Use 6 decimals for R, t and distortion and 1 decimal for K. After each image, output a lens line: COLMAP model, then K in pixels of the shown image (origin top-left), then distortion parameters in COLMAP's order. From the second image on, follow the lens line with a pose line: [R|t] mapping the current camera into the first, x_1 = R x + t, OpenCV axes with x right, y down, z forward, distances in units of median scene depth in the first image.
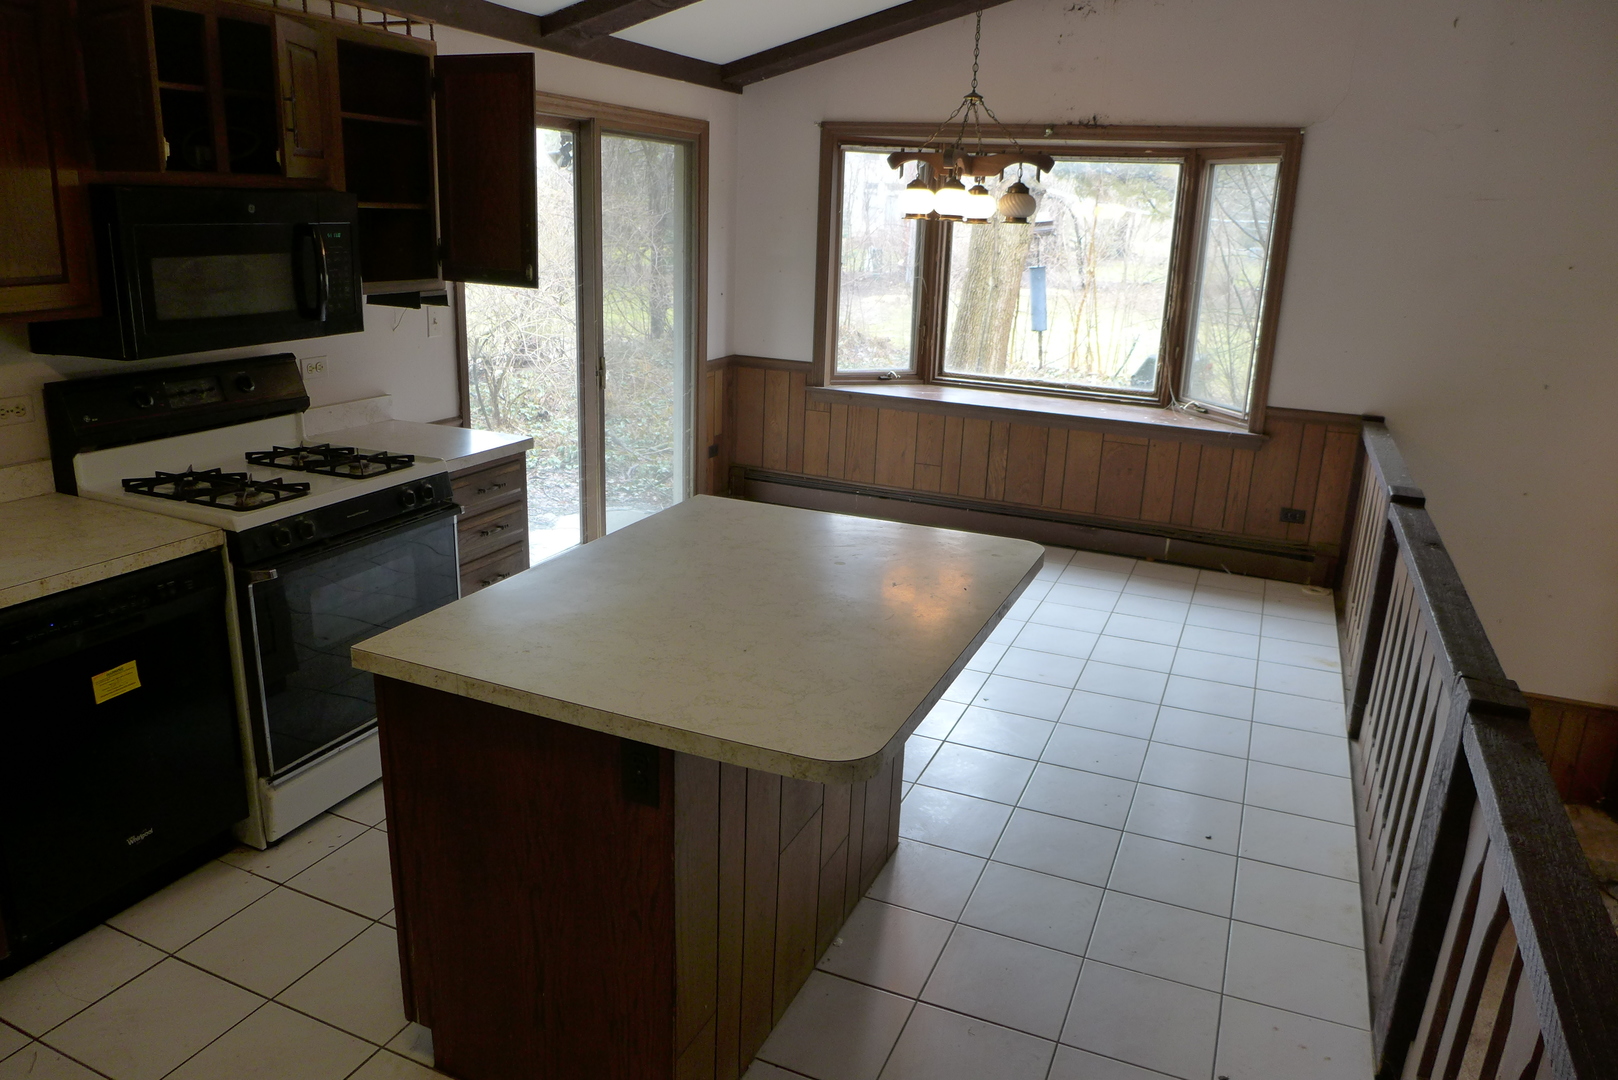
lens RADIAL K [[1122.1, 0, 805.7], [0, 1122.1, 541.3], [0, 0, 1]] dist [-0.050129, 0.022866]
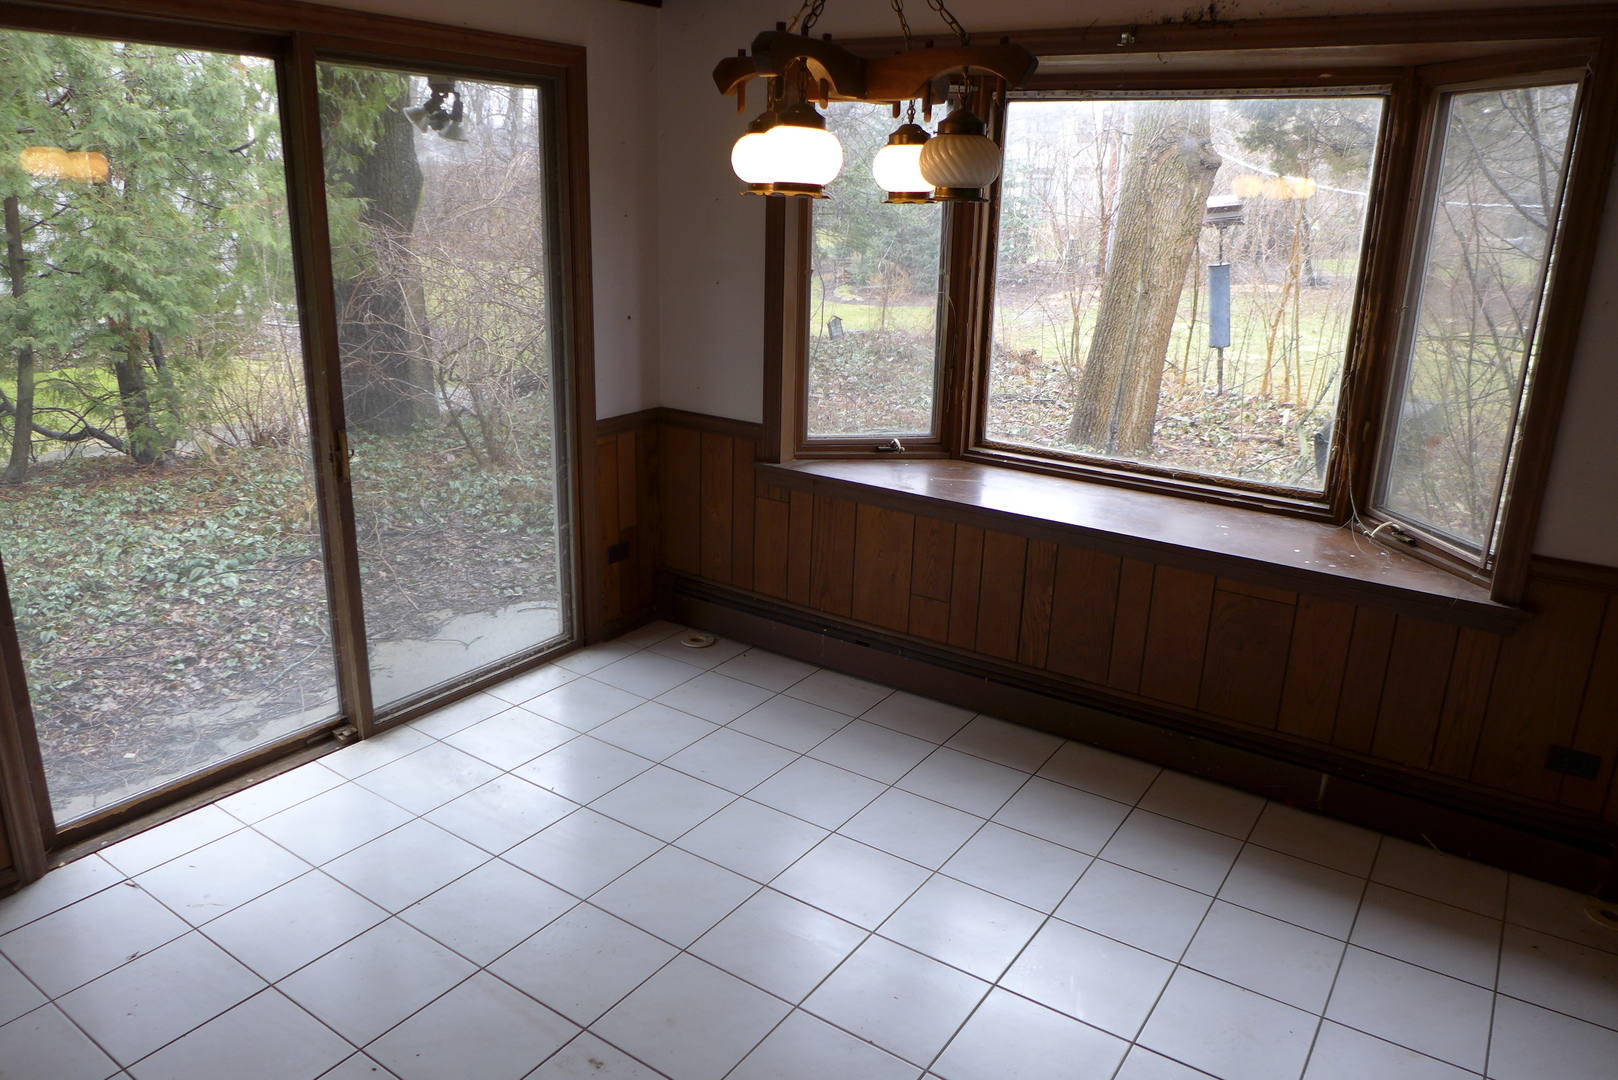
lens RADIAL K [[1122.1, 0, 810.5], [0, 1122.1, 538.3], [0, 0, 1]] dist [-0.050129, 0.022866]
pose [[0.982398, 0.046733, -0.180861, 0.154727], [-0.045364, 0.998902, 0.011700, -0.105582], [0.181209, -0.003290, 0.983439, 0.379747]]
